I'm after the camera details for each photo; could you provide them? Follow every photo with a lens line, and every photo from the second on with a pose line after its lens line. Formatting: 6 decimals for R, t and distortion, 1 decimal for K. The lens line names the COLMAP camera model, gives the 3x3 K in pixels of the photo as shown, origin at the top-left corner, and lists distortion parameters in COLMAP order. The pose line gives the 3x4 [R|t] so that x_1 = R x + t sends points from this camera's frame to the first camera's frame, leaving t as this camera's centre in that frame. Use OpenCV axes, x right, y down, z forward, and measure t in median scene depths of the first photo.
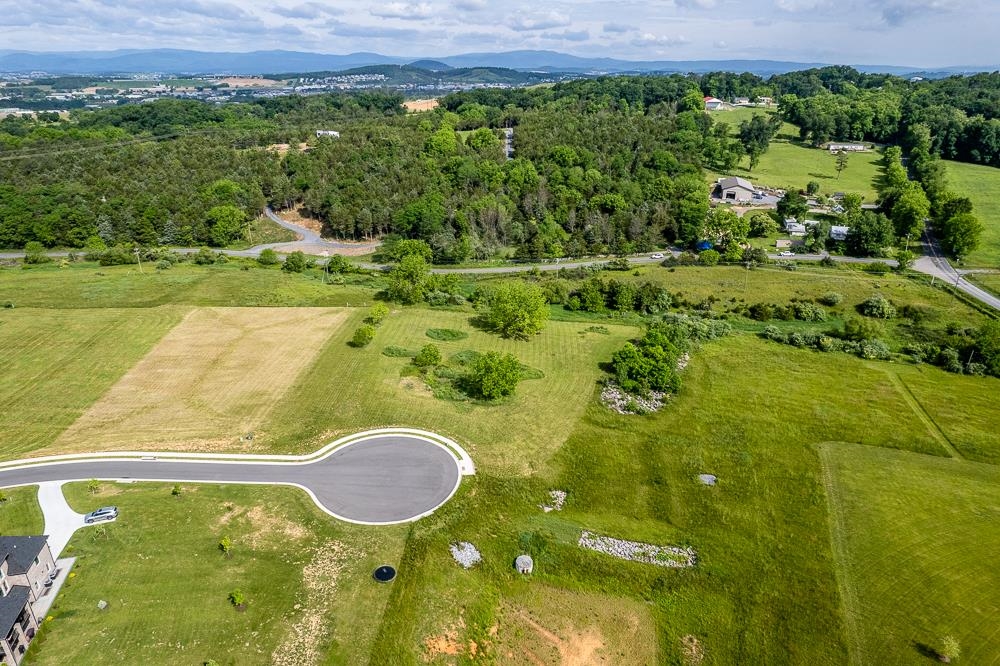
lens RADIAL K [[640.0, 0, 503.6], [0, 640.0, 343.1], [0, 0, 1]] dist [-0.084568, 0.077317]
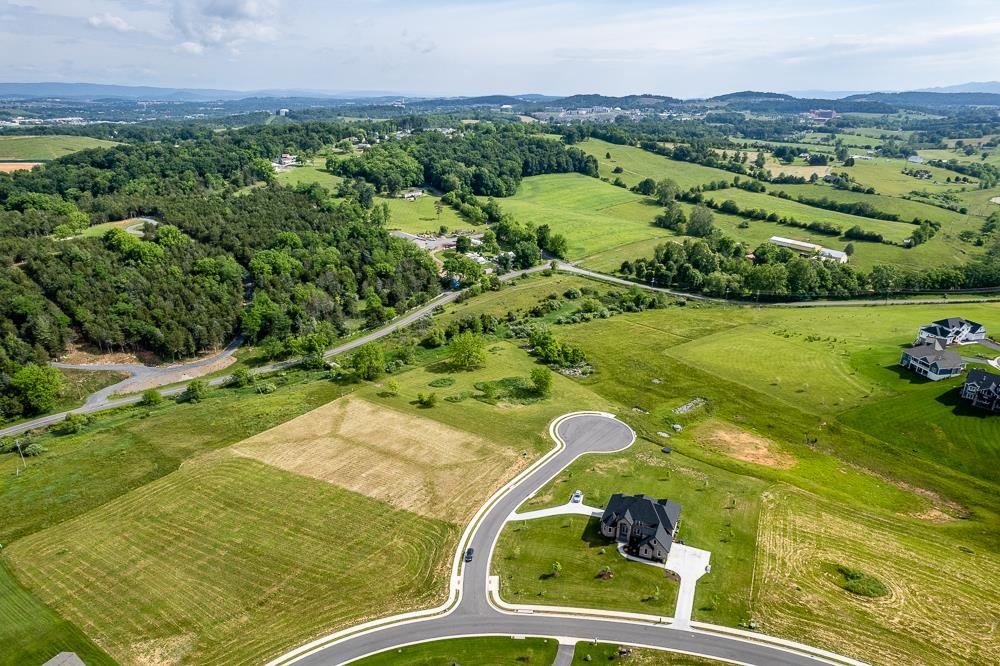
lens RADIAL K [[640.0, 0, 503.6], [0, 640.0, 343.1], [0, 0, 1]] dist [-0.084568, 0.077317]
pose [[0.599616, -0.295080, 0.743901, -0.950140], [0.317141, 0.941052, 0.117653, -0.200999], [-0.734766, 0.165375, 0.657852, -0.057435]]
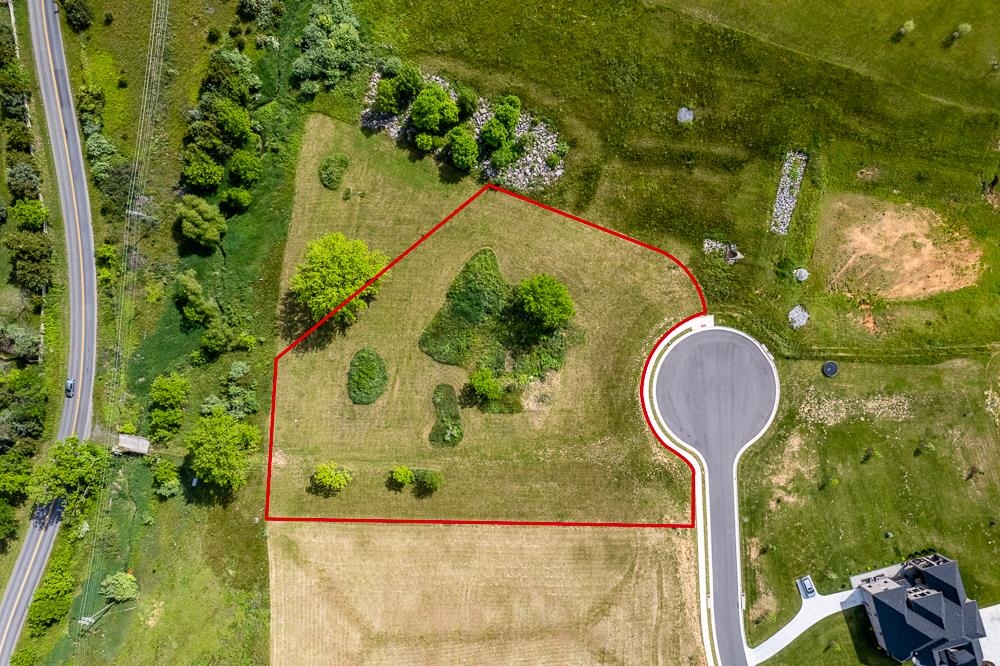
lens RADIAL K [[640.0, 0, 503.6], [0, 640.0, 343.1], [0, 0, 1]] dist [-0.084568, 0.077317]
pose [[-0.025891, -0.999616, -0.009839, -0.042230], [0.395969, -0.019292, 0.918061, -0.572778], [-0.917899, 0.019873, 0.396317, 0.501521]]
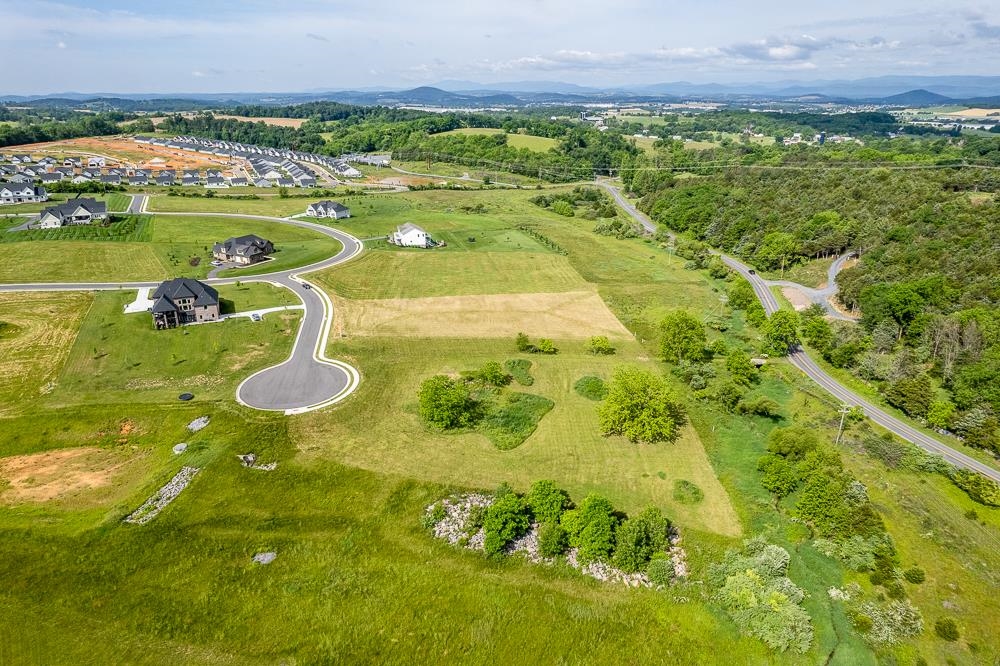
lens RADIAL K [[640.0, 0, 503.6], [0, 640.0, 343.1], [0, 0, 1]] dist [-0.084568, 0.077317]
pose [[0.141201, 0.363336, -0.920896, 0.618737], [-0.395825, 0.873346, 0.283883, -0.244666], [0.907405, 0.324429, 0.267135, 0.568765]]
